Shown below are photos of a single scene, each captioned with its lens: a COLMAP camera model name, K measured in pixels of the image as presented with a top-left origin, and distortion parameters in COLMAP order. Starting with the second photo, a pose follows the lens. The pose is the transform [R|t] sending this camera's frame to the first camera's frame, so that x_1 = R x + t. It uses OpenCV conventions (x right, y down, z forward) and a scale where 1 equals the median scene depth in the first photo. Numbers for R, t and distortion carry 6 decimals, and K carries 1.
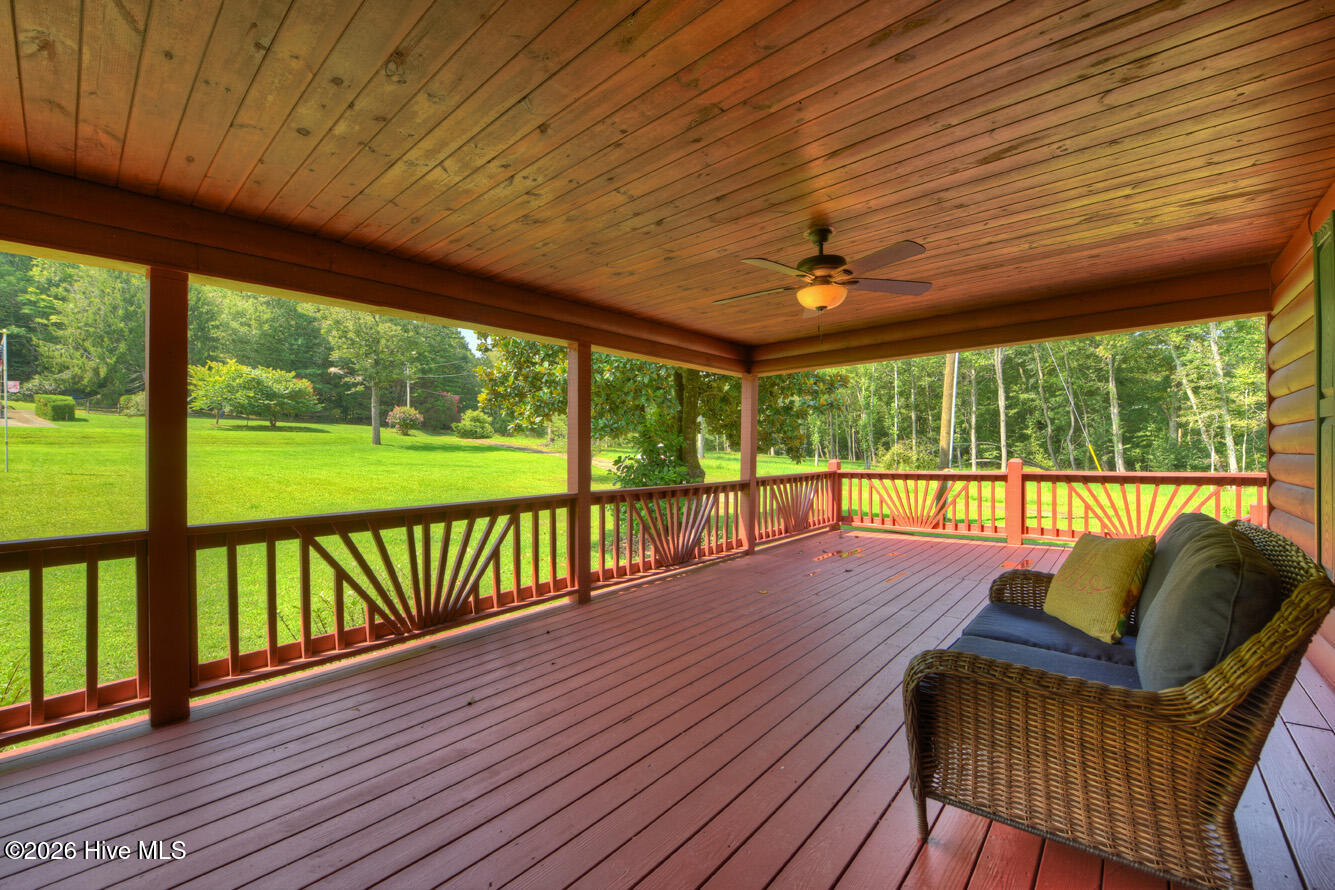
lens RADIAL K [[537.6, 0, 668.4], [0, 537.6, 452.1], [0, 0, 1]] dist [-0.031703, -0.000507]
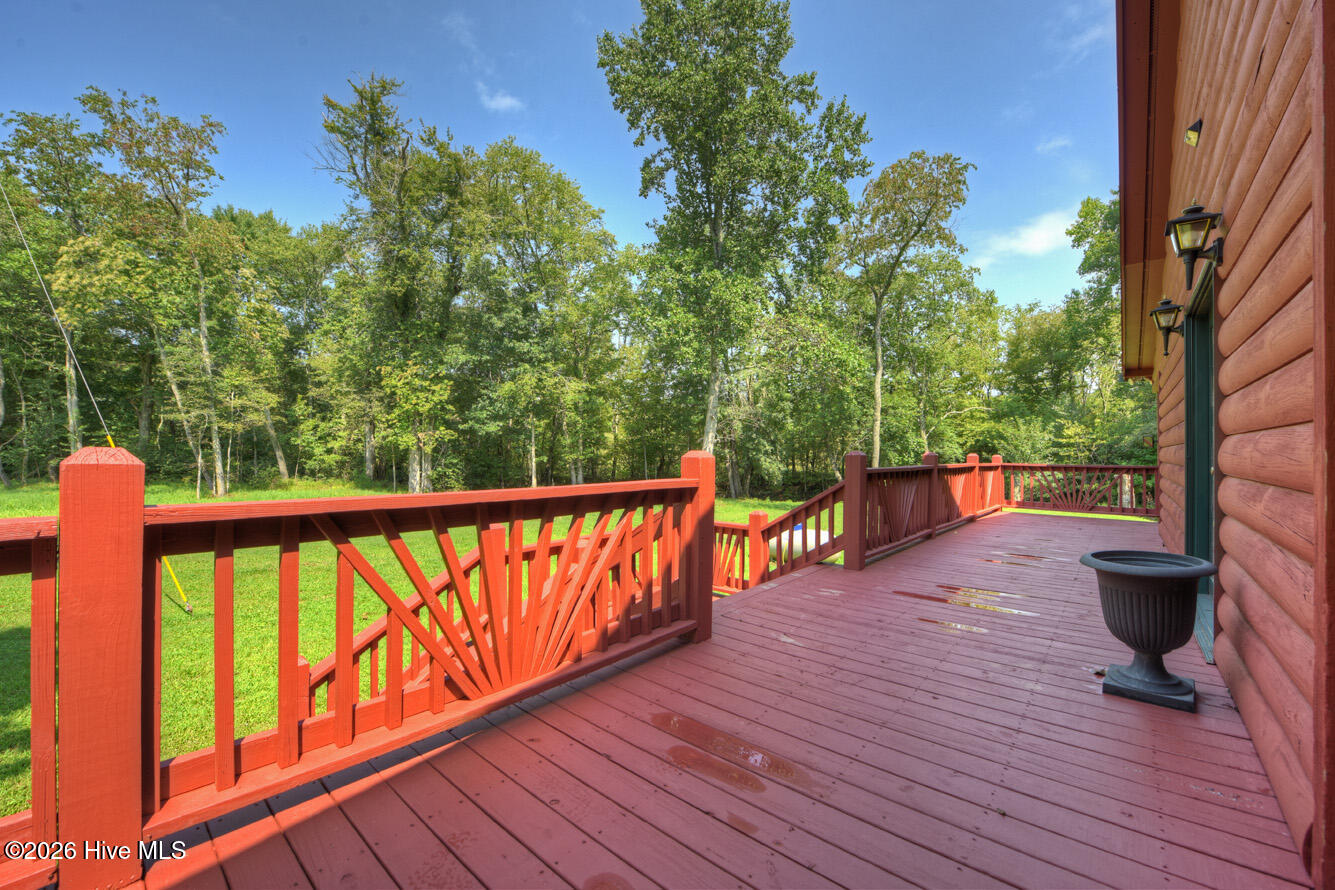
lens RADIAL K [[542.4, 0, 652.6], [0, 542.4, 443.9], [0, 0, 1]] dist [-0.018239, -0.000252]
pose [[0.004748, 0.029707, 0.999547, 0.116779], [-0.004261, 0.999550, -0.029687, 0.004069], [-0.999980, -0.004118, 0.004872, 0.203289]]
